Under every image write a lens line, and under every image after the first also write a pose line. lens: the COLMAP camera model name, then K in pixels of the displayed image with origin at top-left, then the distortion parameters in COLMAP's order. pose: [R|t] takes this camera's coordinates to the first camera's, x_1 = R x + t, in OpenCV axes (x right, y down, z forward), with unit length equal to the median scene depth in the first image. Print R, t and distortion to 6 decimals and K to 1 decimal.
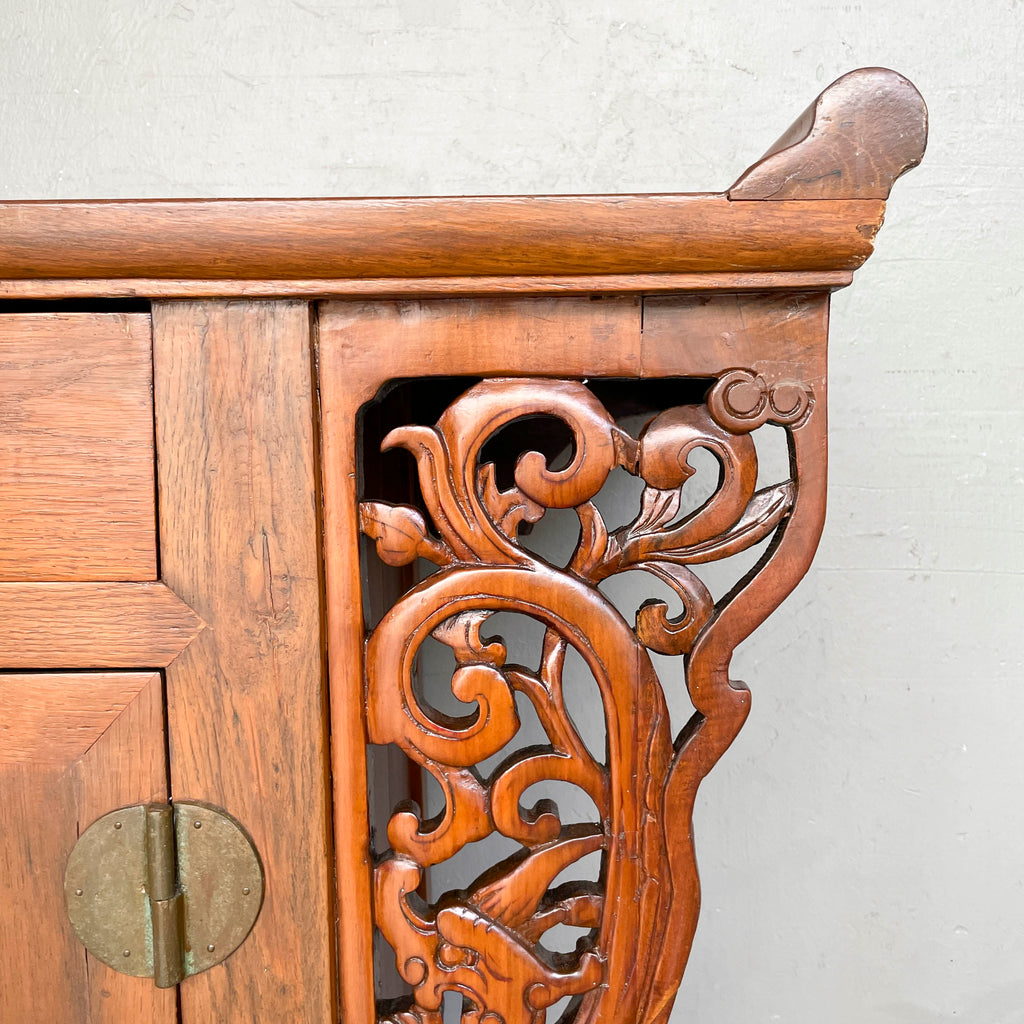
lens RADIAL K [[1096.0, 0, 507.8], [0, 1096.0, 509.2], [0, 0, 1]] dist [0.041750, 0.000000]
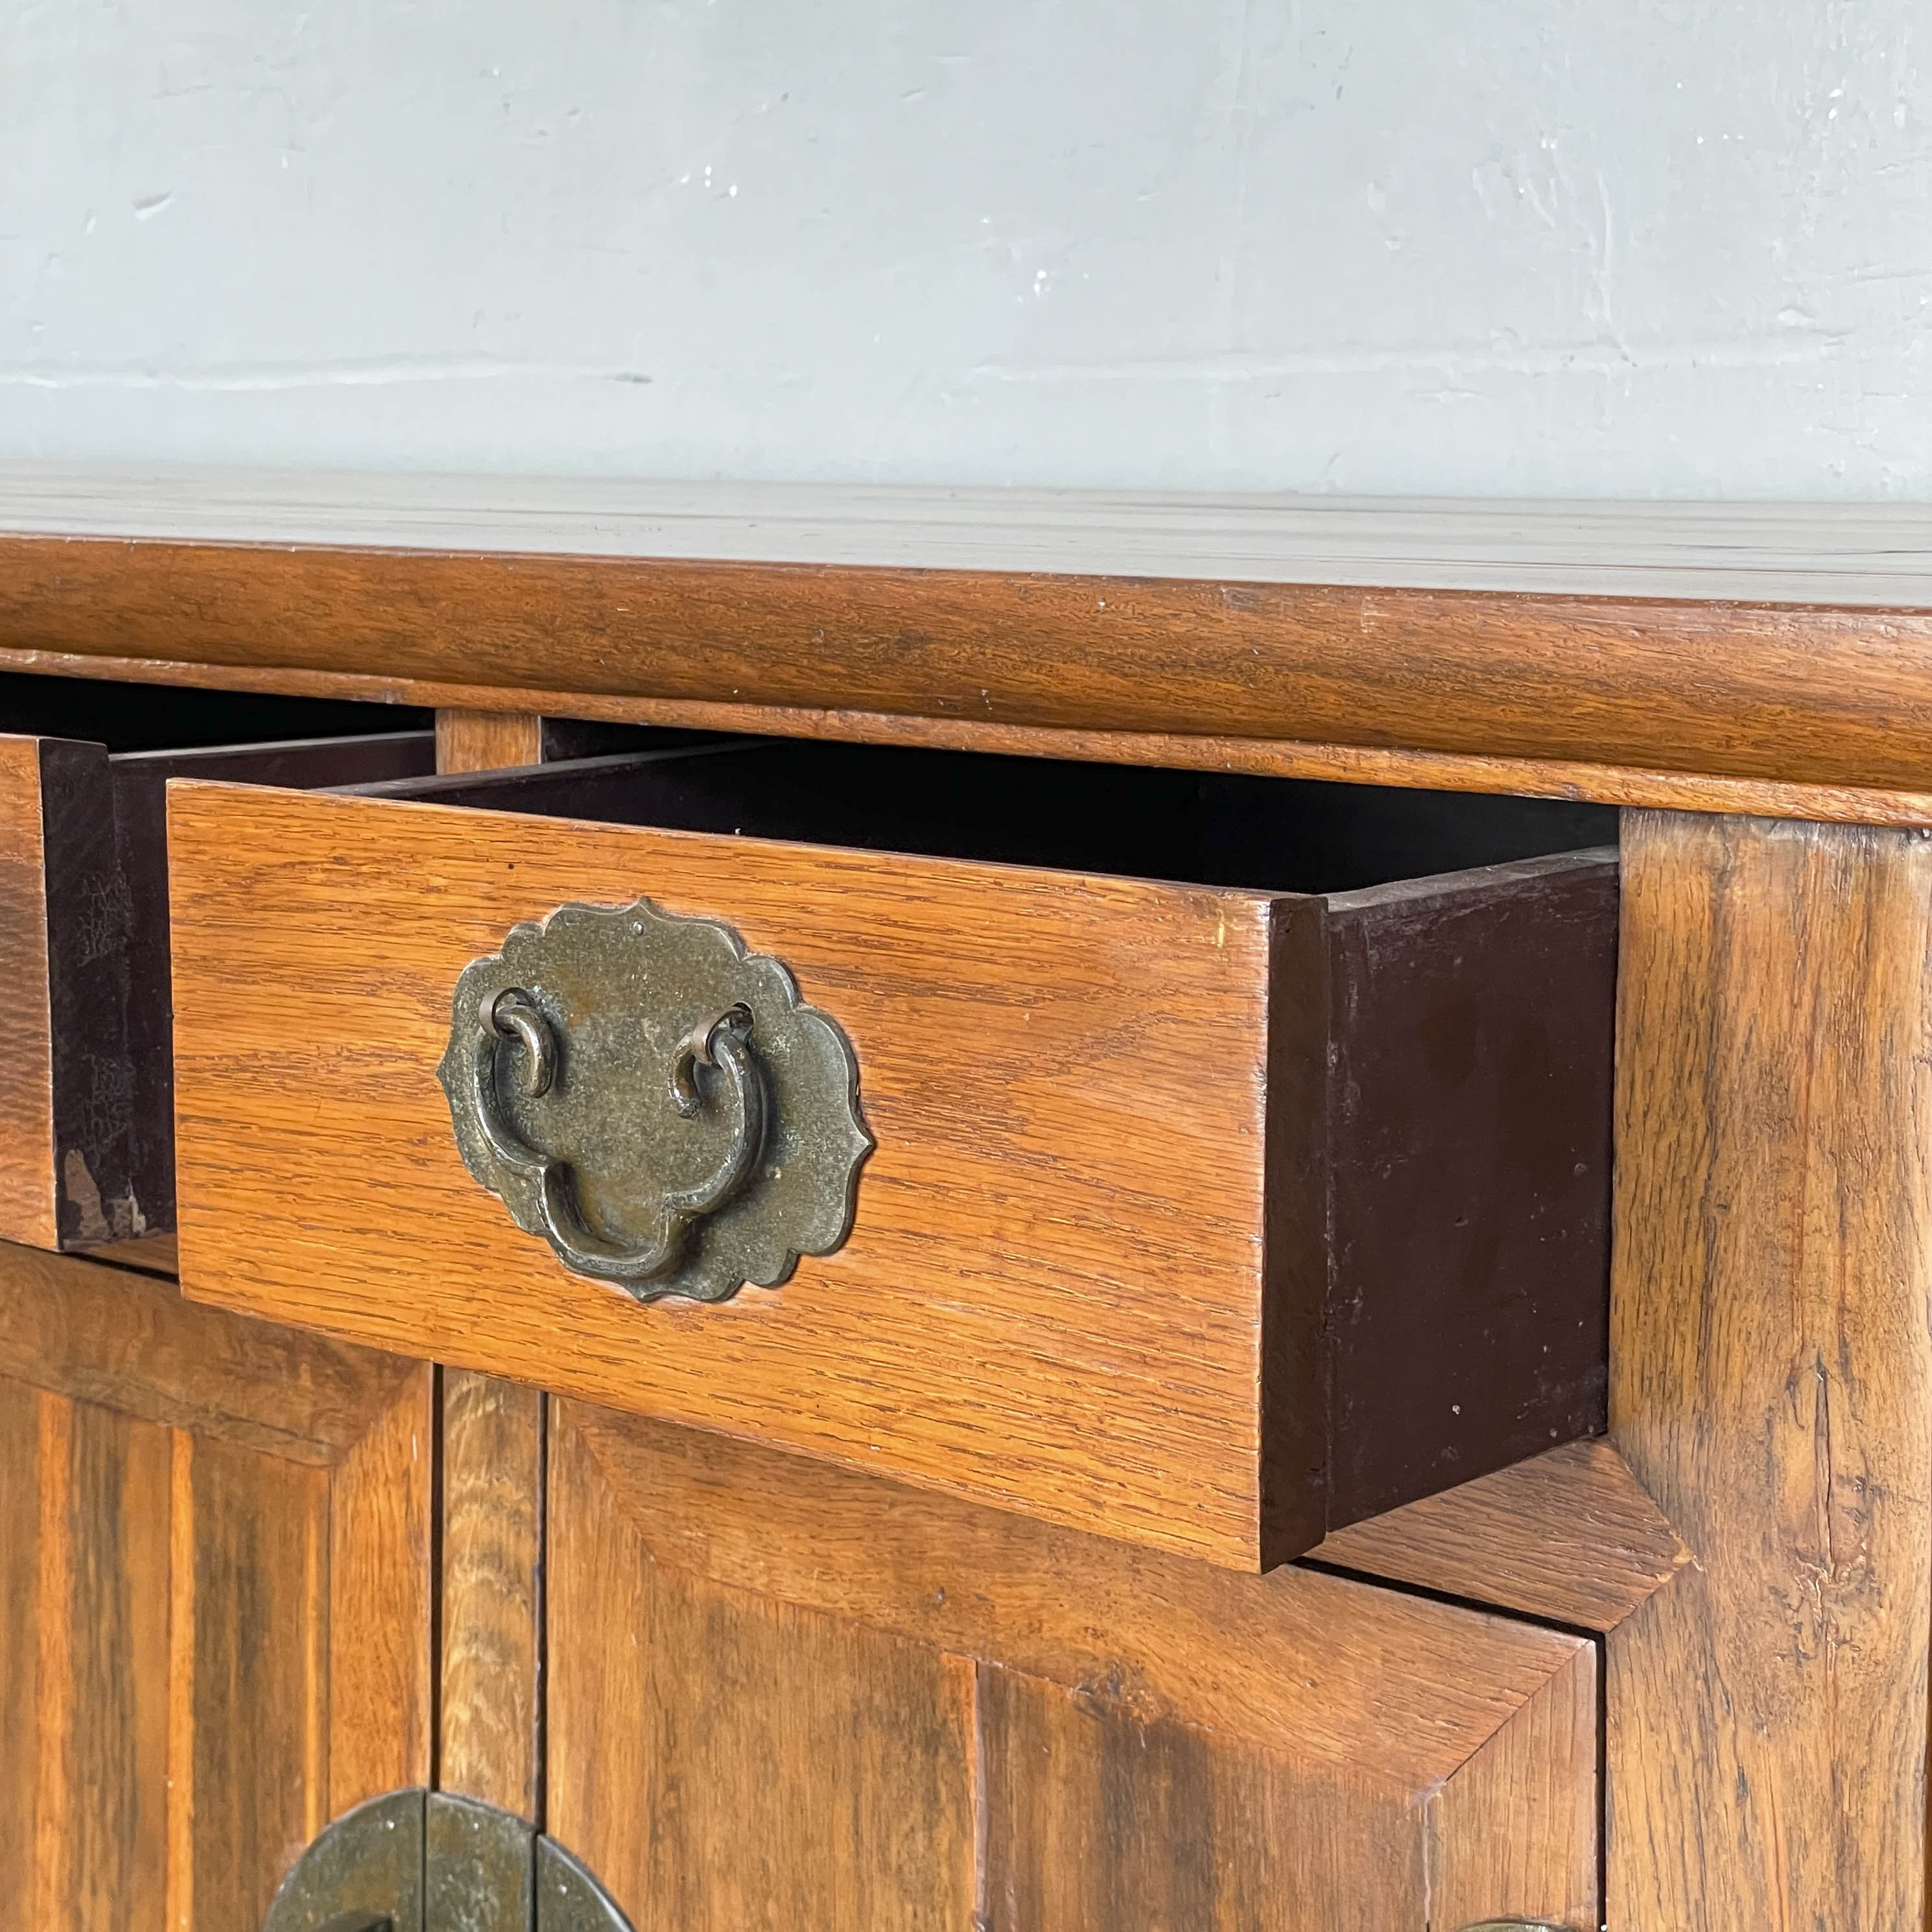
lens RADIAL K [[3930.5, 0, 981.5], [0, 3930.5, 956.1], [0, 0, 1]] dist [0.078985, 0.000000]
pose [[0.752311, 0.101036, -0.651015, 0.492573], [-0.047709, 0.993931, 0.099123, -0.265302], [0.657079, -0.043512, 0.752565, -0.326947]]
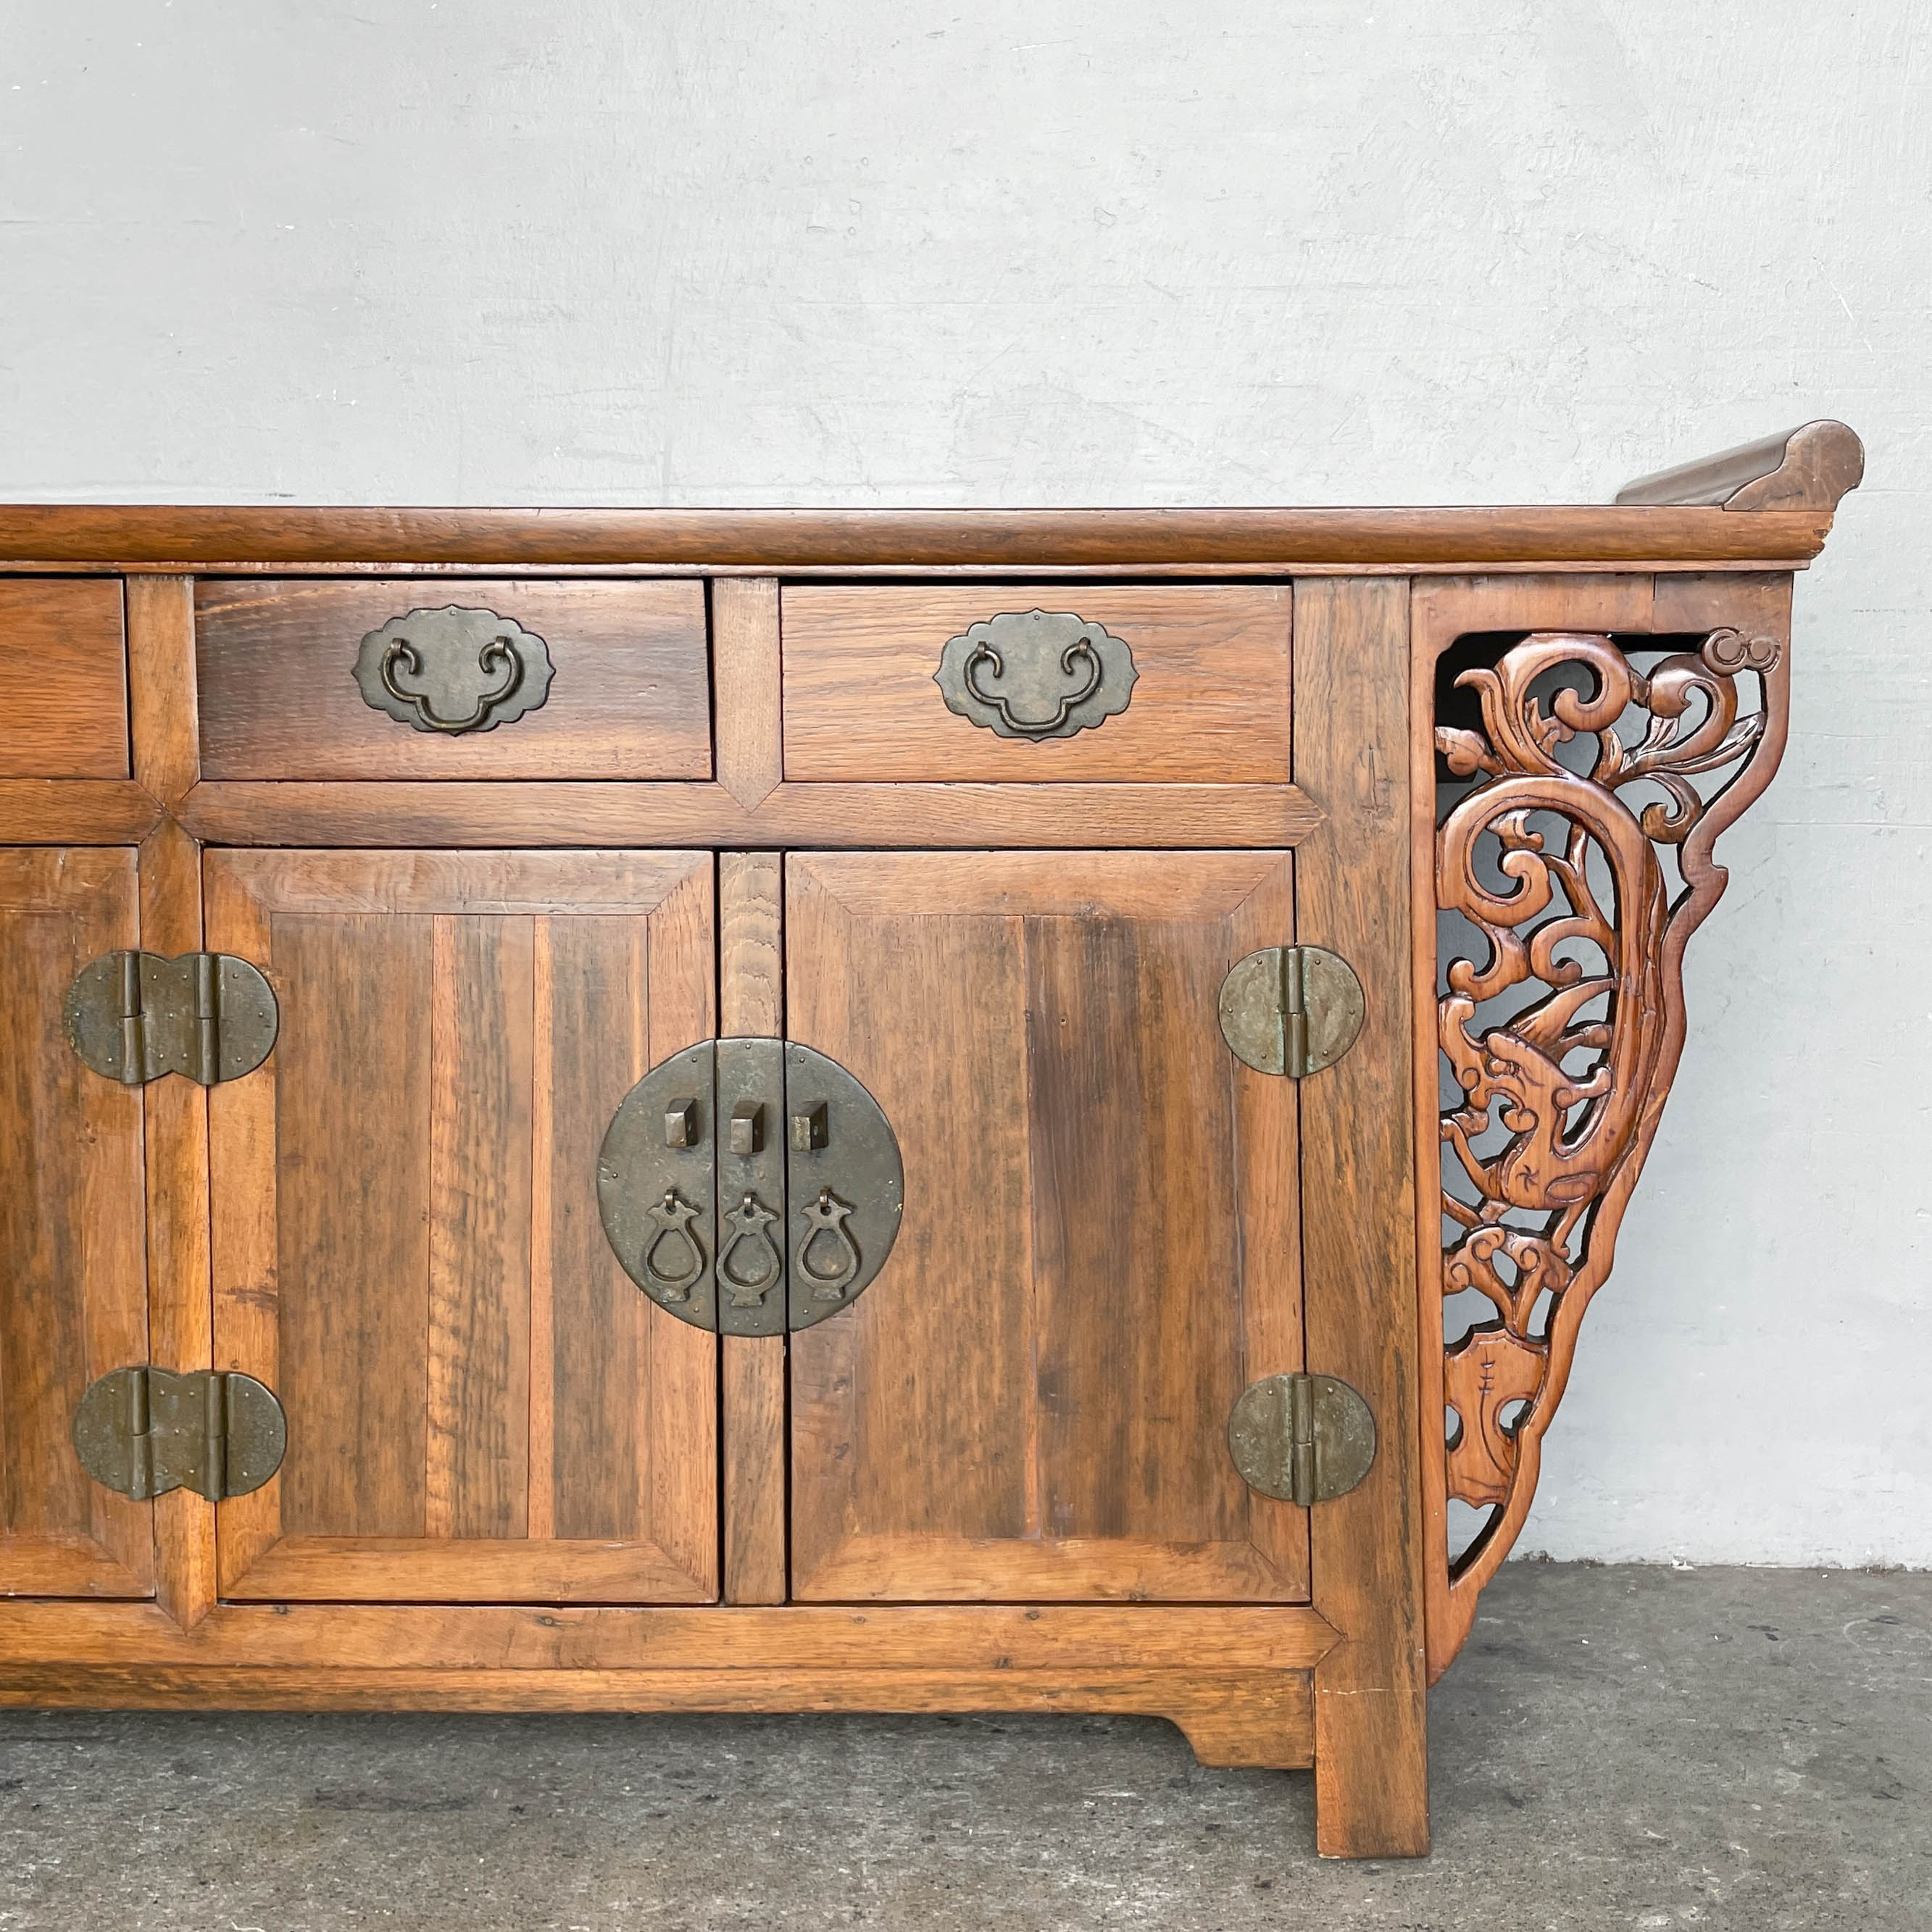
lens RADIAL K [[2238.0, 0, 1112.0], [0, 2238.0, 898.9], [0, 0, 1]] dist [0.057017, 0.000000]
pose [[0.999944, 0.007281, -0.007743, -0.513521], [-0.007002, 0.999345, 0.035494, 0.110955], [0.007996, -0.035438, 0.999340, -1.759399]]
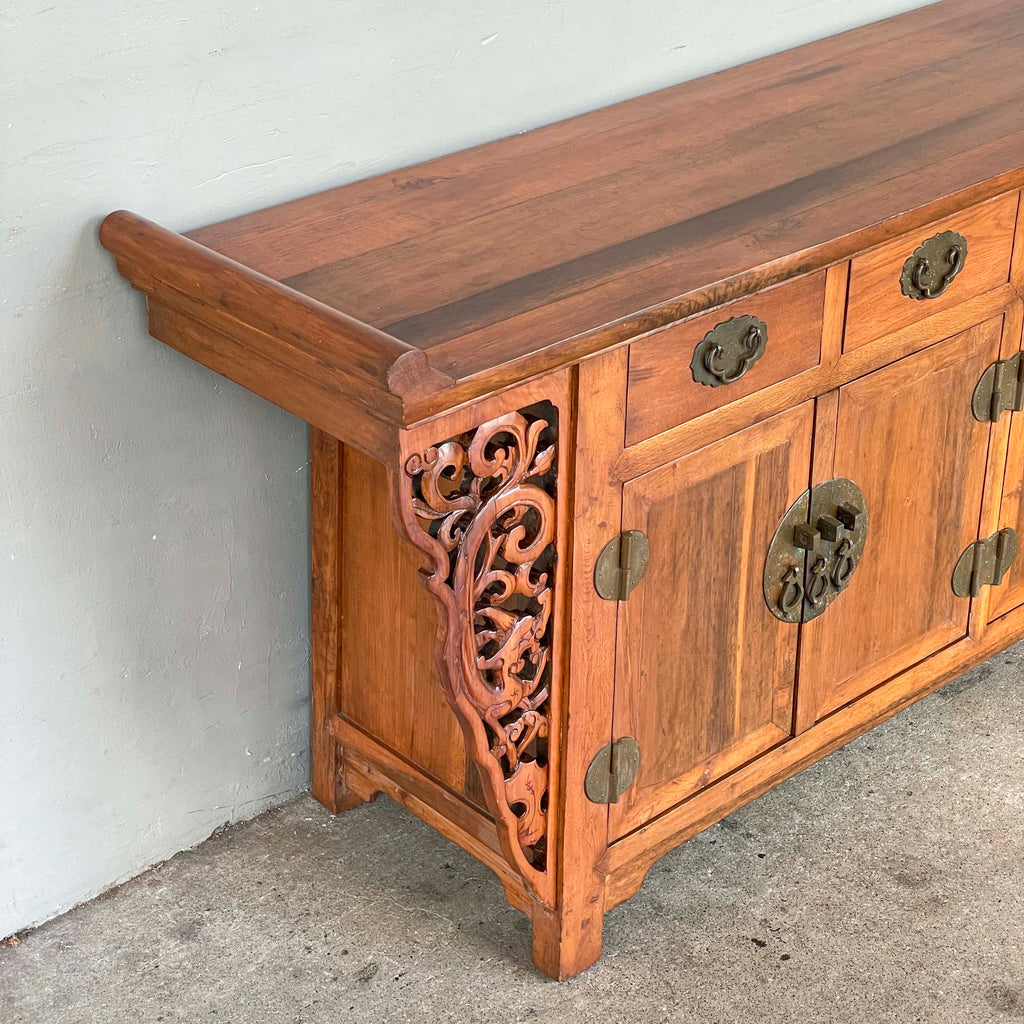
lens RADIAL K [[1995.7, 0, 515.1], [0, 1995.7, 507.6], [0, 0, 1]] dist [0.168402, 0.000000]
pose [[0.727541, -0.331546, 0.600634, -5.854213], [0.038839, 0.893978, 0.446425, -1.725949], [-0.684964, -0.301465, 0.663283, -1.642884]]
